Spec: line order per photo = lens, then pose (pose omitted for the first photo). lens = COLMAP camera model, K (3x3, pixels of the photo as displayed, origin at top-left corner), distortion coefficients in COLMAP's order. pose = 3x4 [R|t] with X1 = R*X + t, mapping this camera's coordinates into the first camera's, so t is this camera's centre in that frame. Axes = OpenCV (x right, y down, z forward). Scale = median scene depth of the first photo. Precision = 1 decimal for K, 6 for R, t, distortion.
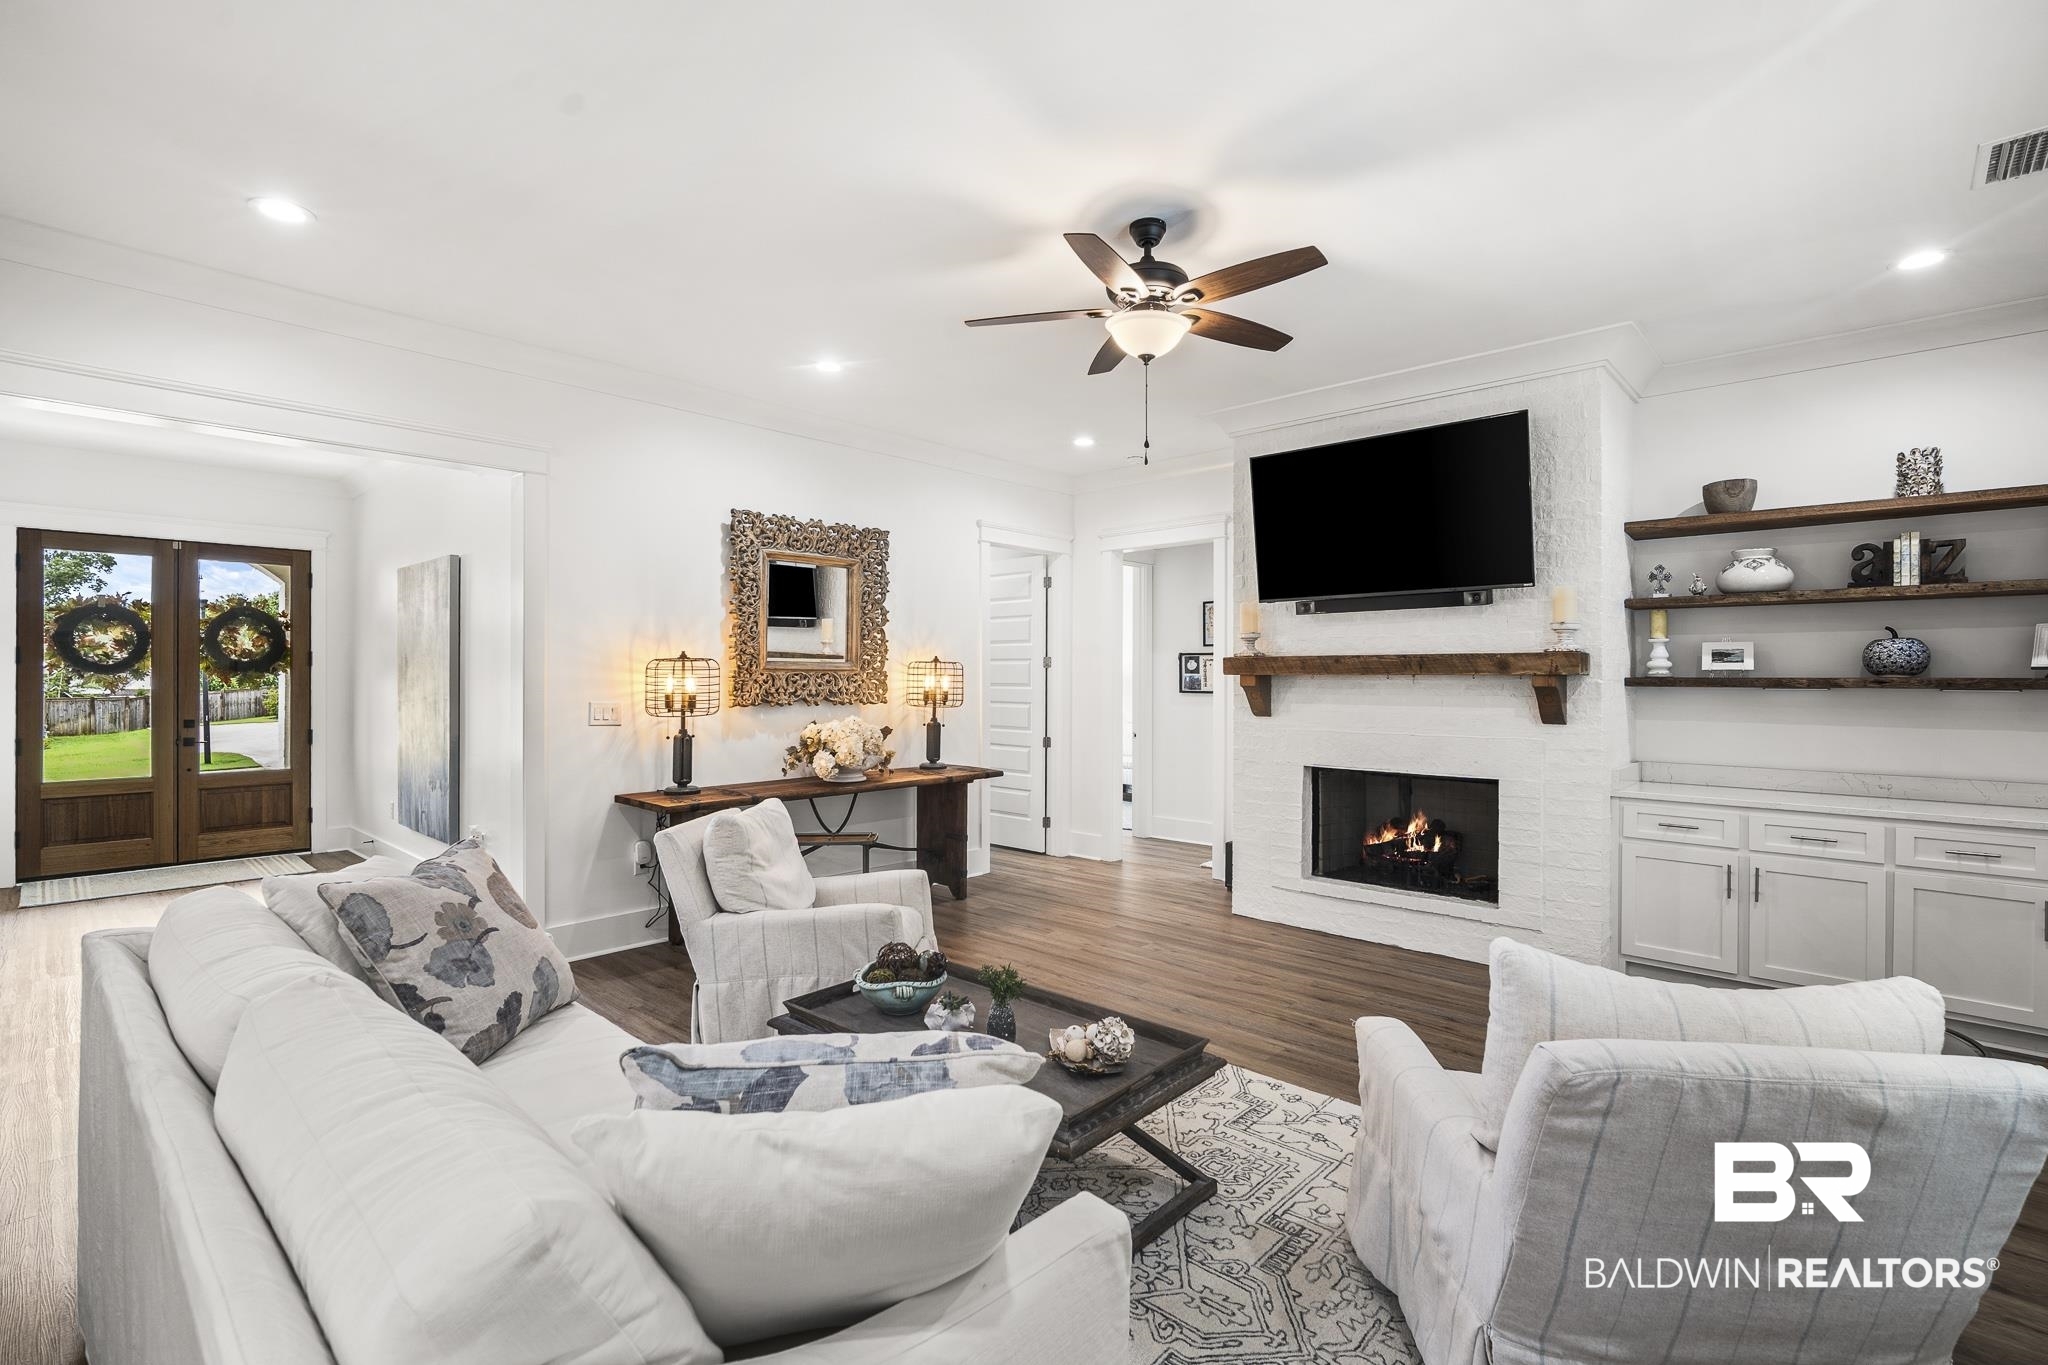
lens RADIAL K [[941.6, 0, 1018.2], [0, 941.6, 675.0], [0, 0, 1]] dist [-0.002998, -0.000274]
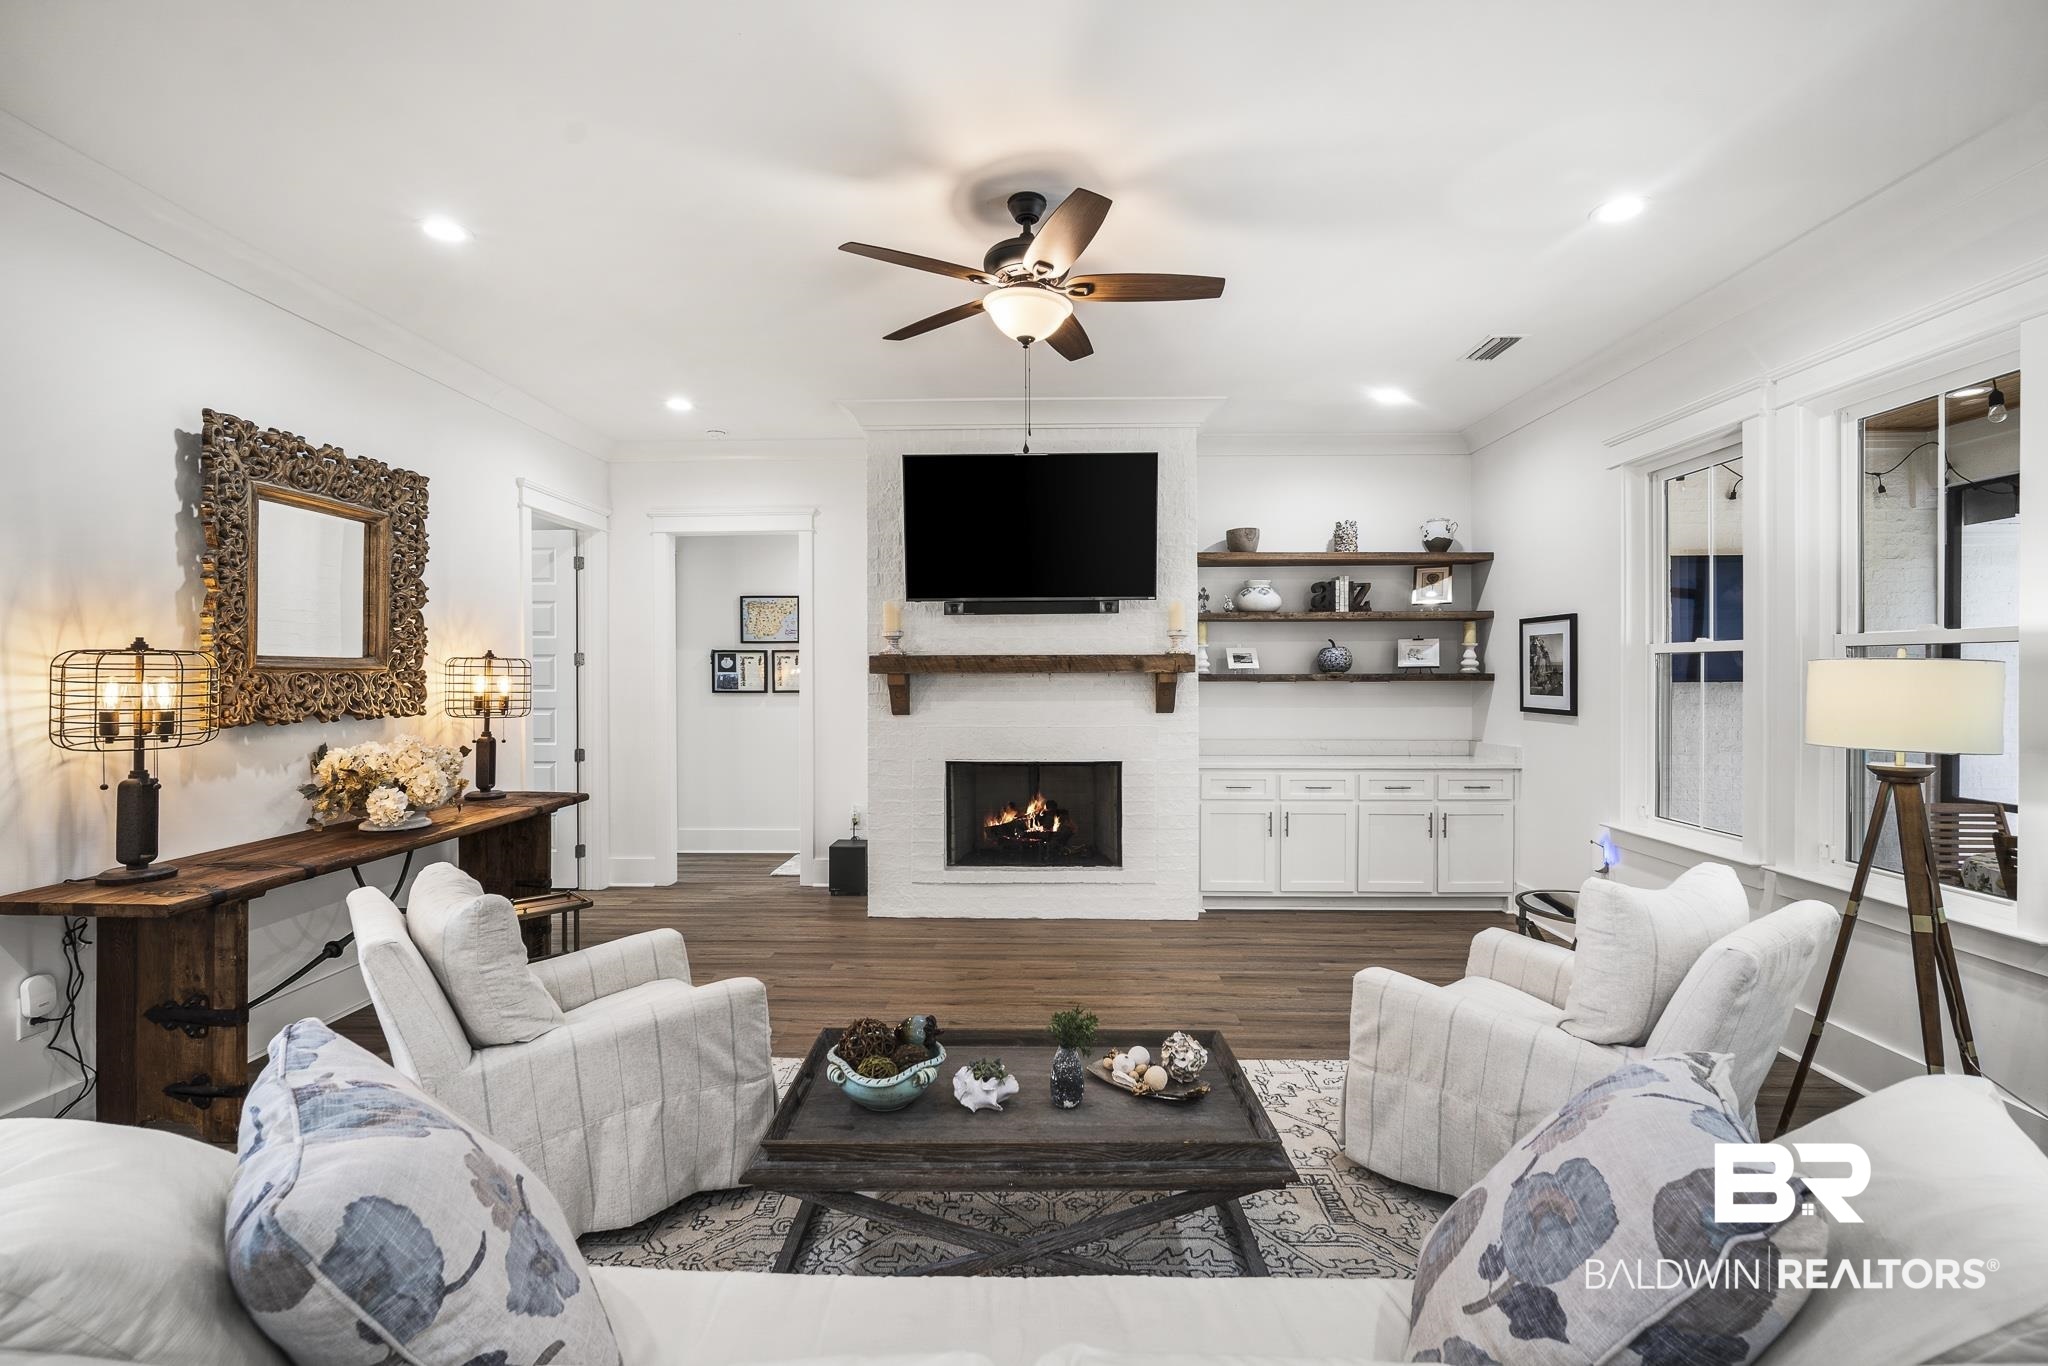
lens RADIAL K [[909.2, 0, 1024.0], [0, 909.2, 683.0], [0, 0, 1]] dist [-0.010306, 0.000128]
pose [[0.747940, -0.011099, 0.663673, -0.307869], [0.003383, 0.999911, 0.012910, -0.002286], [-0.663757, -0.007411, 0.747911, 0.206011]]
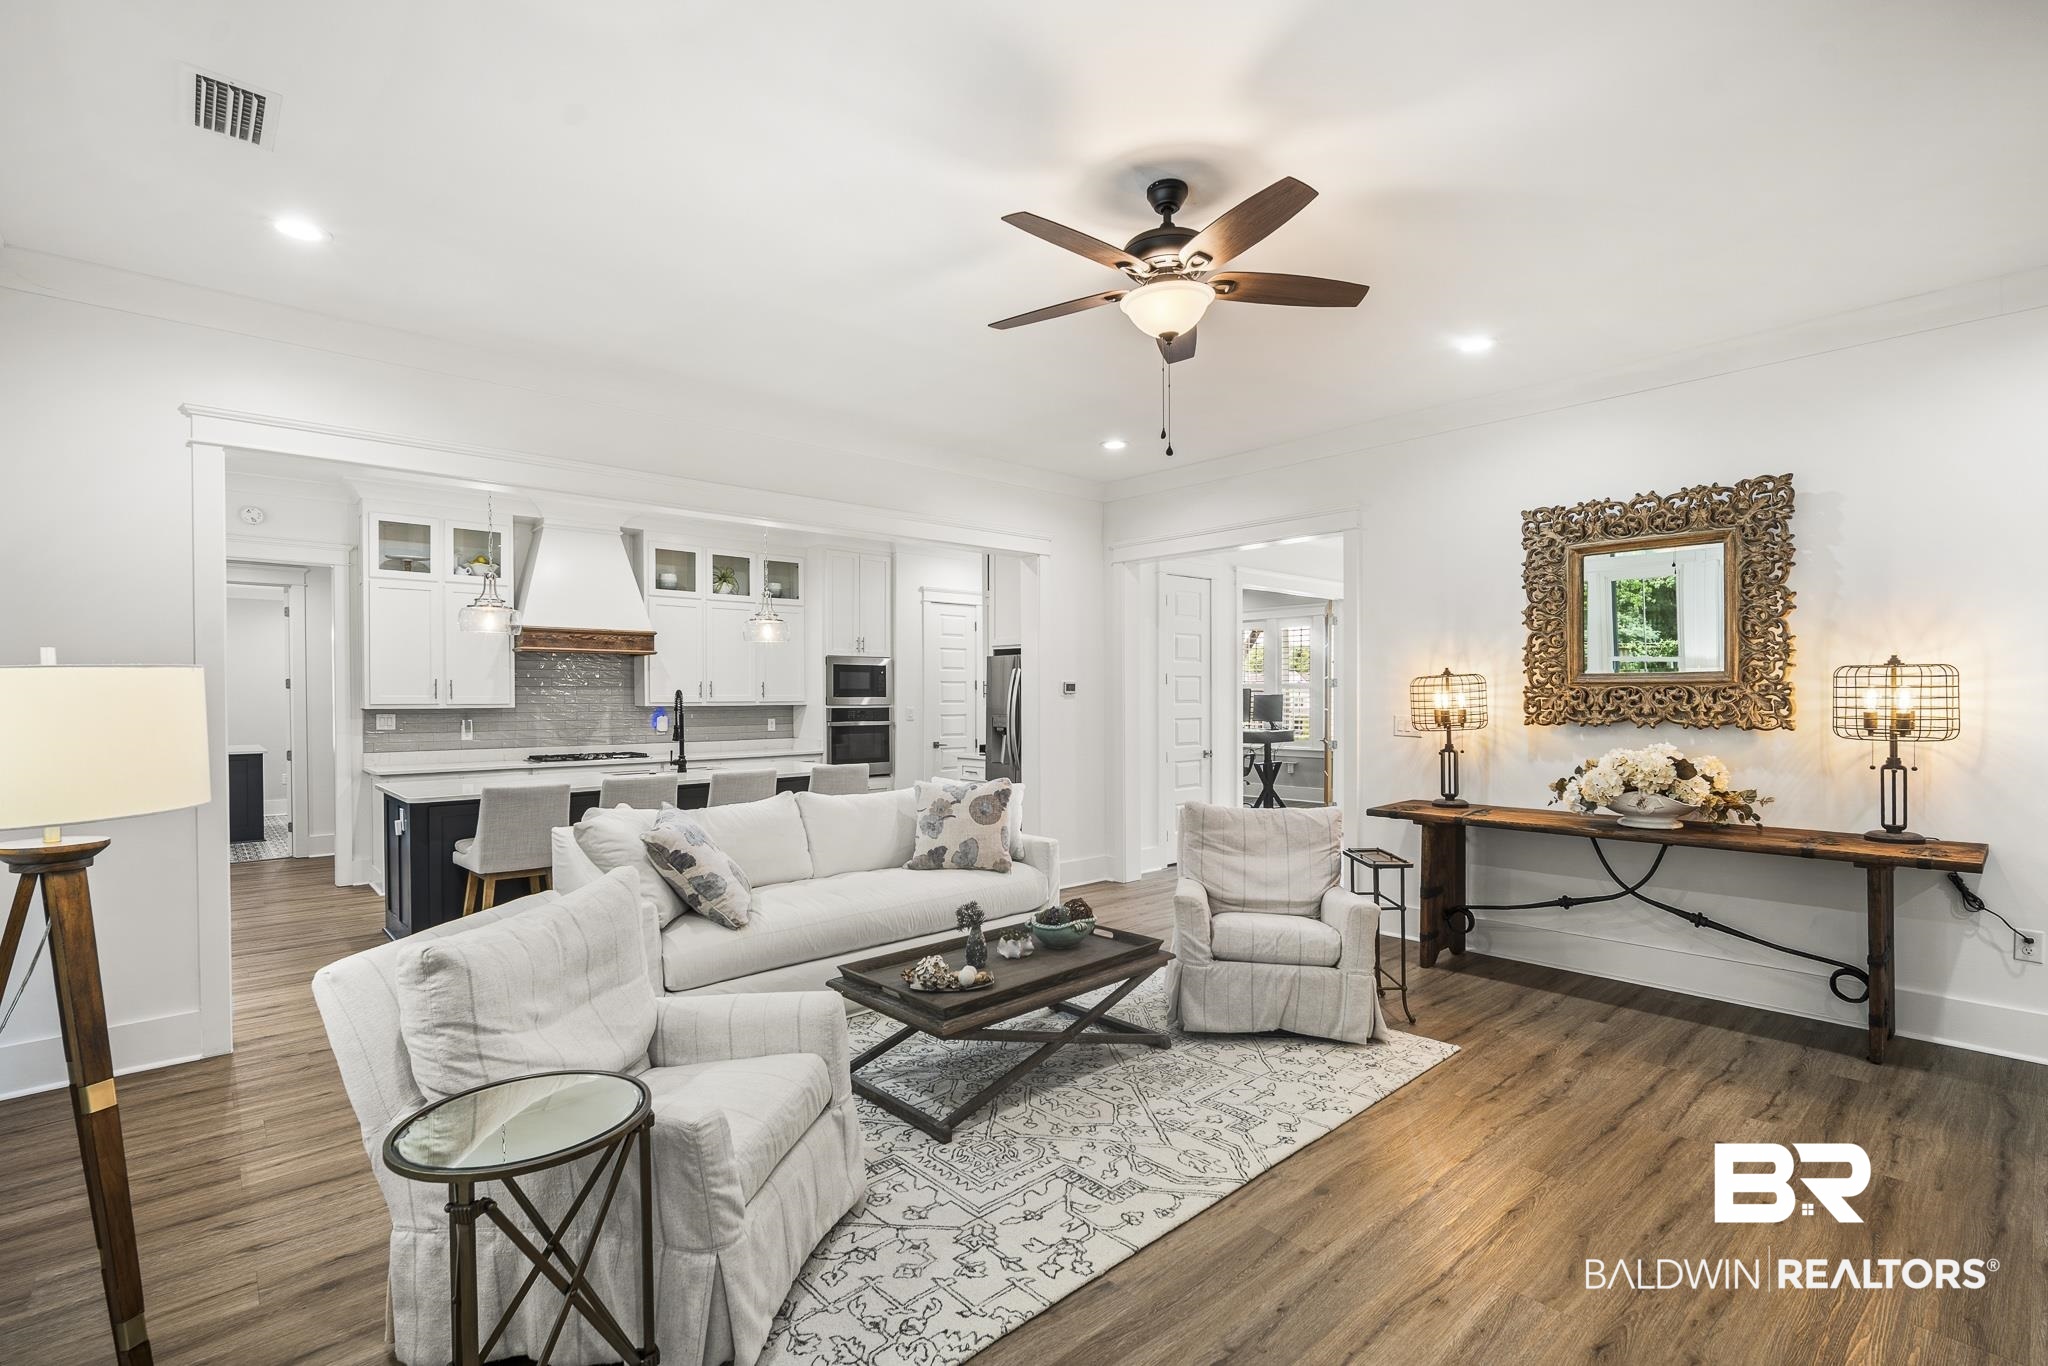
lens RADIAL K [[939.9, 0, 1031.4], [0, 939.9, 692.2], [0, 0, 1]] dist [-0.000404, 0.000019]
pose [[-0.076749, -0.004631, -0.997040, 0.683628], [0.007224, 0.999960, -0.005201, 0.003165], [0.997024, -0.007602, -0.076713, 0.609082]]
